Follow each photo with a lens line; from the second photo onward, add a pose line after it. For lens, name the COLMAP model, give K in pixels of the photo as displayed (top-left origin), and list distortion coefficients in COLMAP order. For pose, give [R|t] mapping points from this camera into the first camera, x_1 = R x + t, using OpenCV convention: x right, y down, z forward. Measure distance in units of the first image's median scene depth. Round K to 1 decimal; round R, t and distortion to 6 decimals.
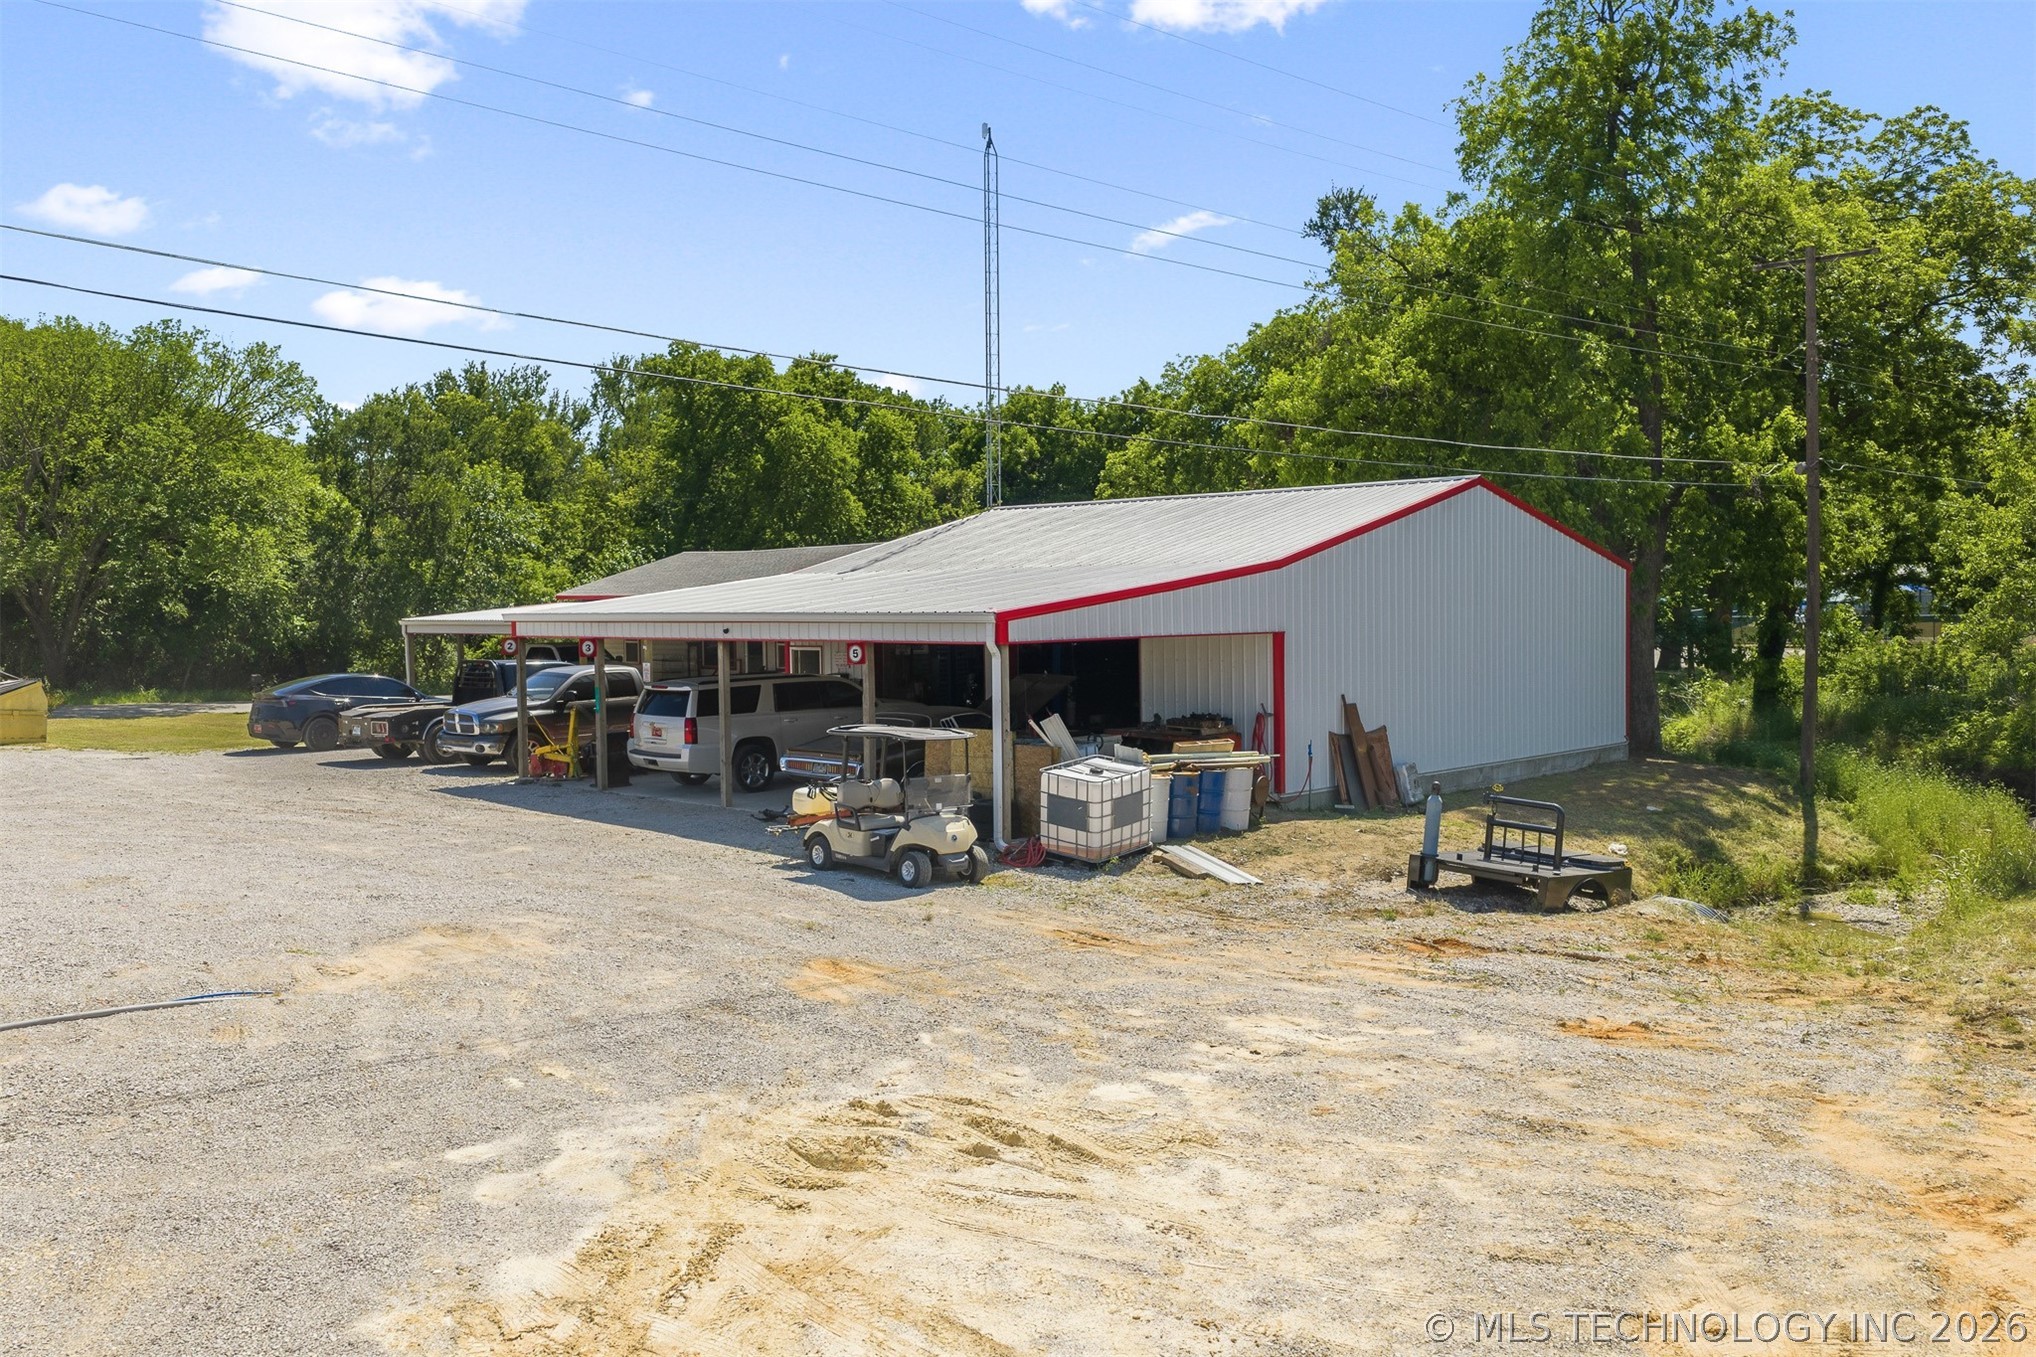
lens RADIAL K [[1593.7, 0, 1016.3], [0, 1593.7, 677.5], [0, 0, 1]] dist [0.001849, 0.000617]
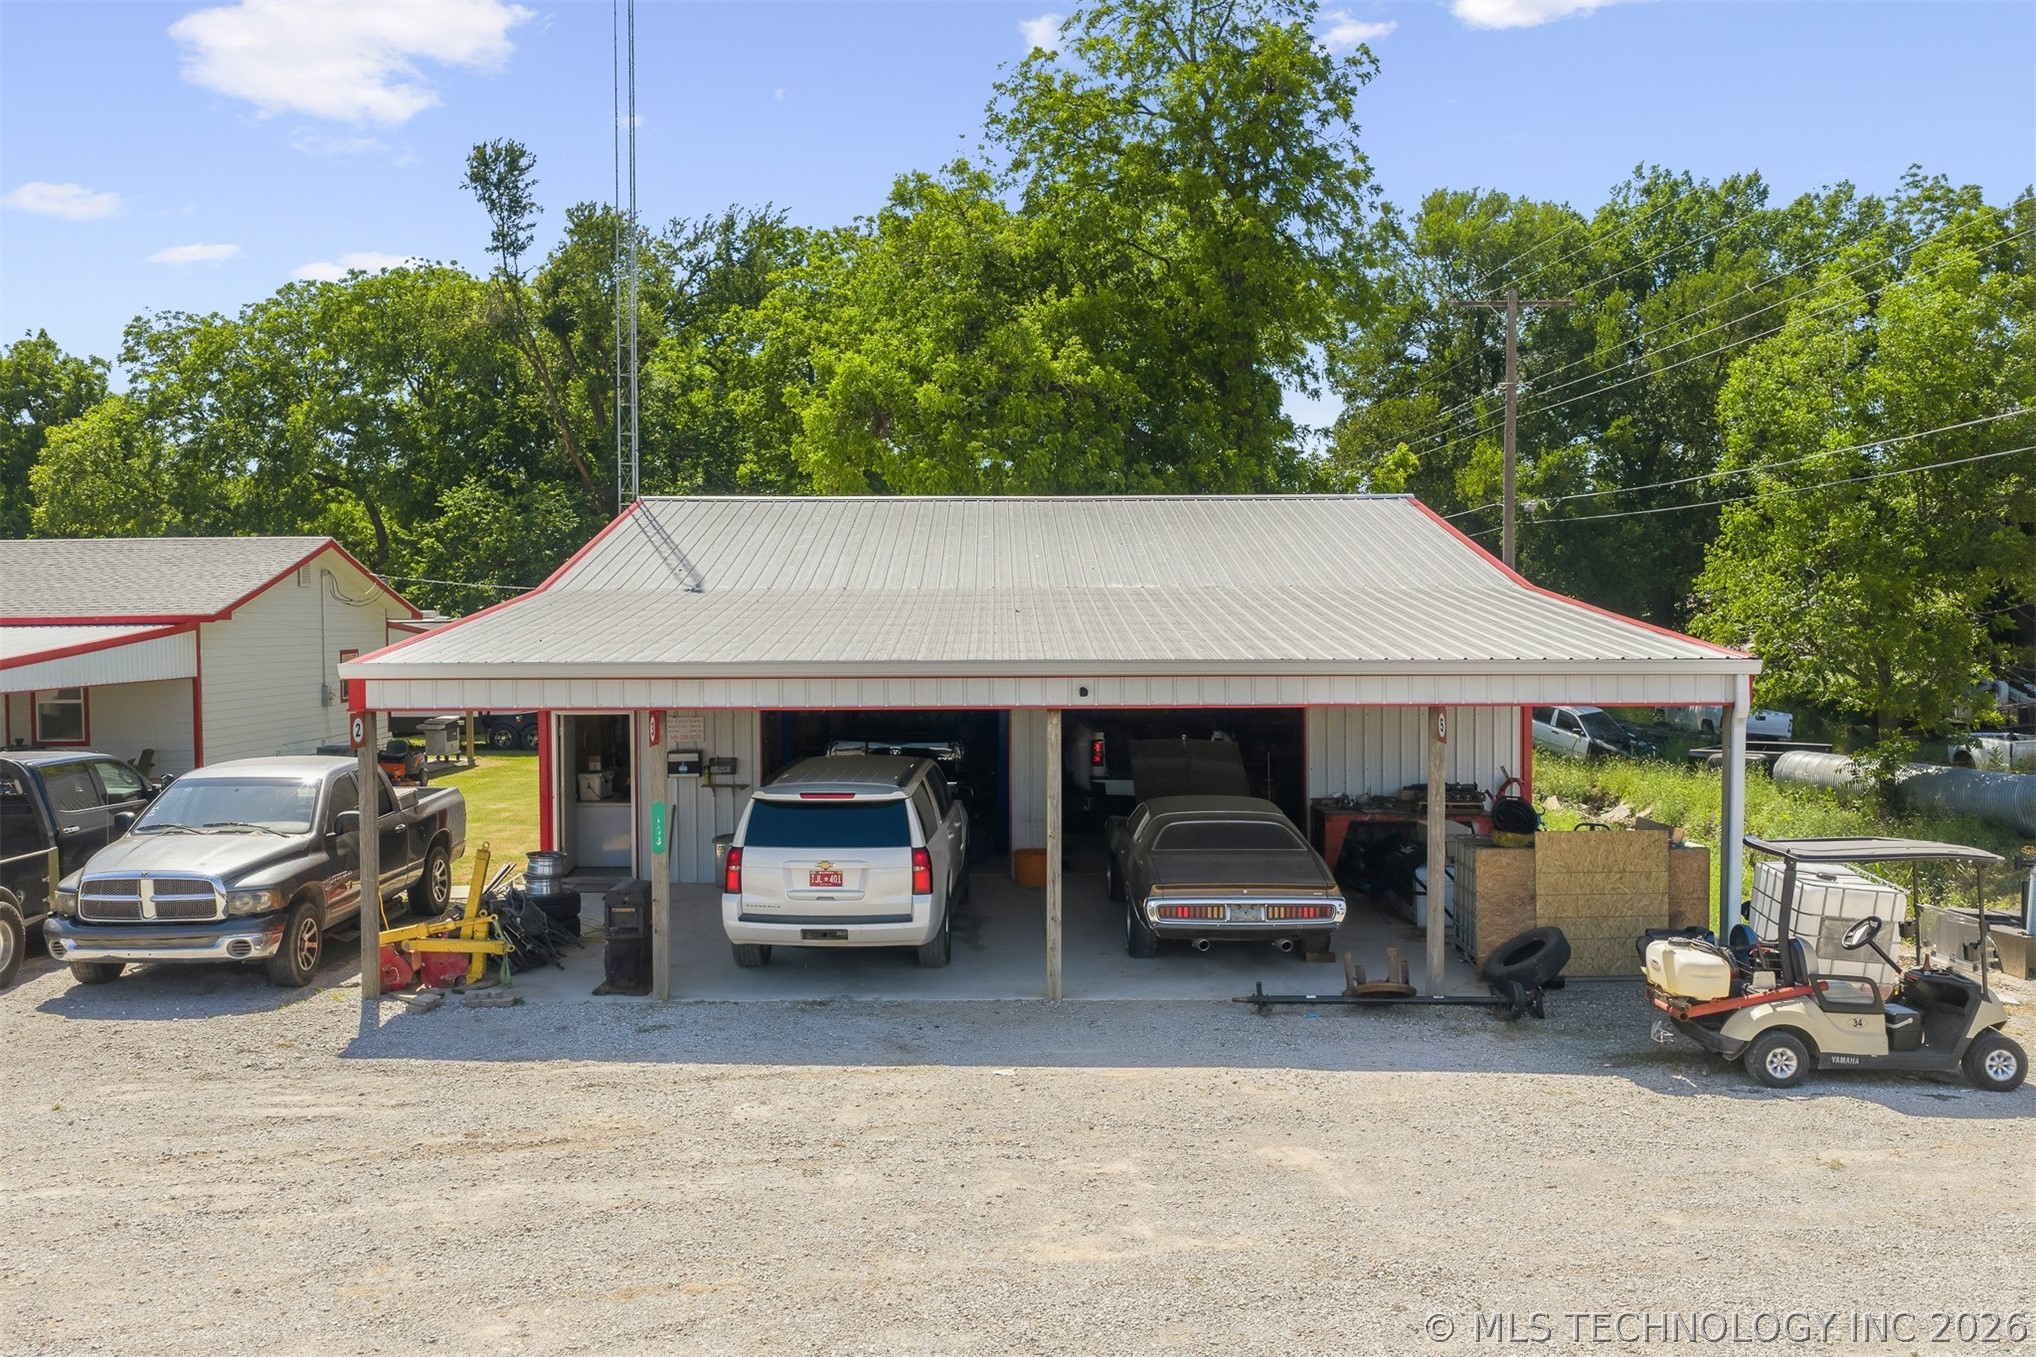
lens RADIAL K [[1749.2, 0, 1029.3], [0, 1749.2, 697.1], [0, 0, 1]] dist [0.007155, -0.031594]
pose [[0.705467, -0.009767, 0.708676, -0.587823], [0.028022, 0.999508, -0.014120, -0.017085], [-0.708189, 0.029820, 0.705393, 0.510806]]
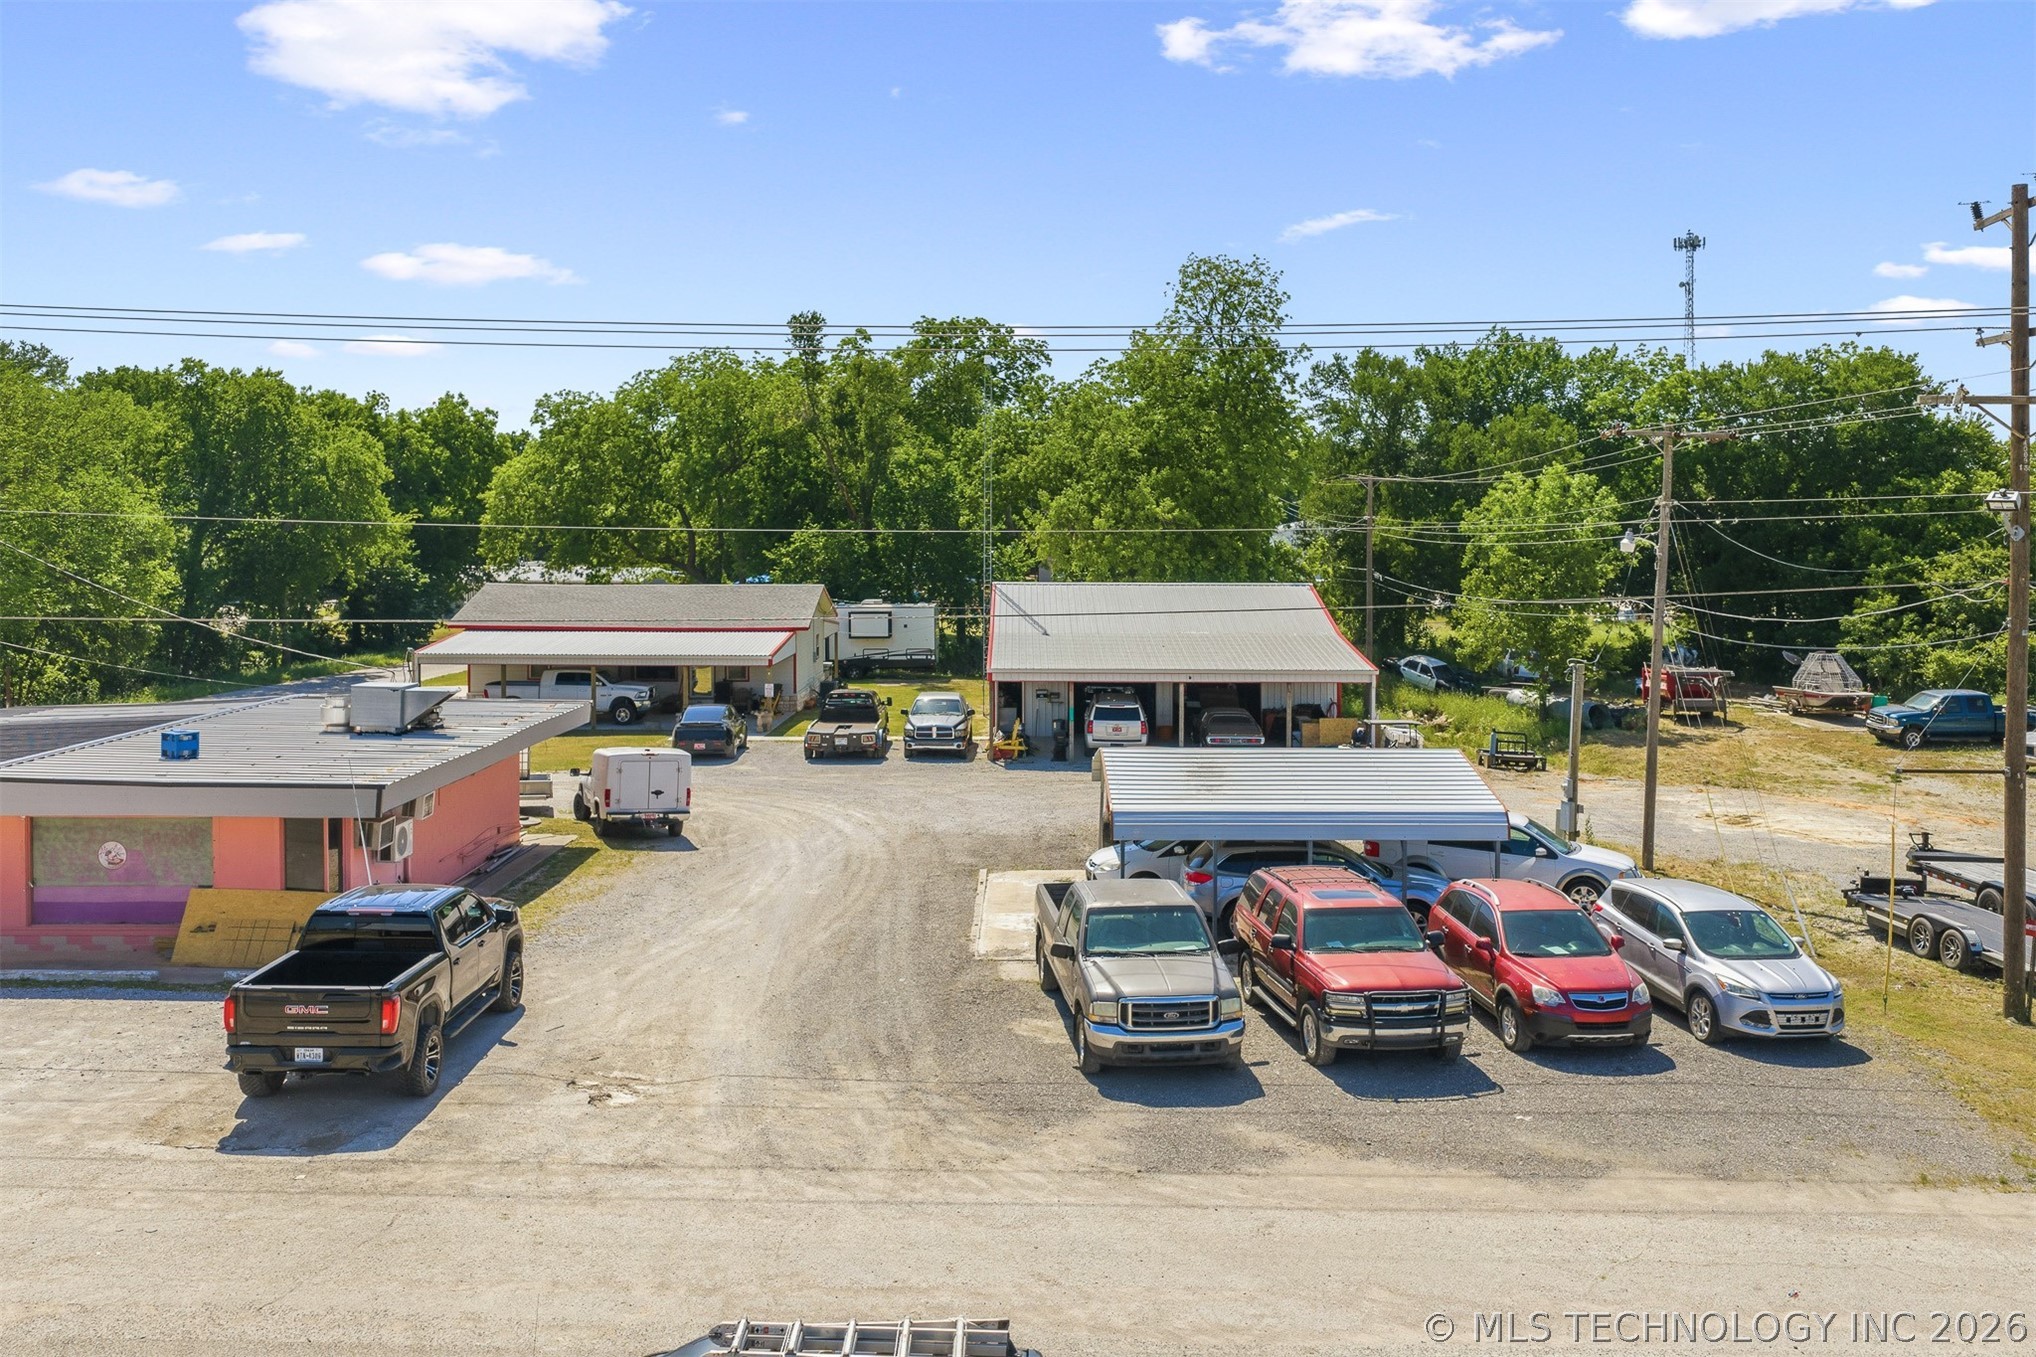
lens RADIAL K [[1749.2, 0, 1015.2], [0, 1749.2, 671.2], [0, 0, 1]] dist [0.007155, -0.031594]
pose [[0.719451, -0.028698, 0.693950, -1.755378], [0.018722, 0.999584, 0.021927, -0.083713], [-0.694291, -0.002783, 0.719689, -0.444158]]
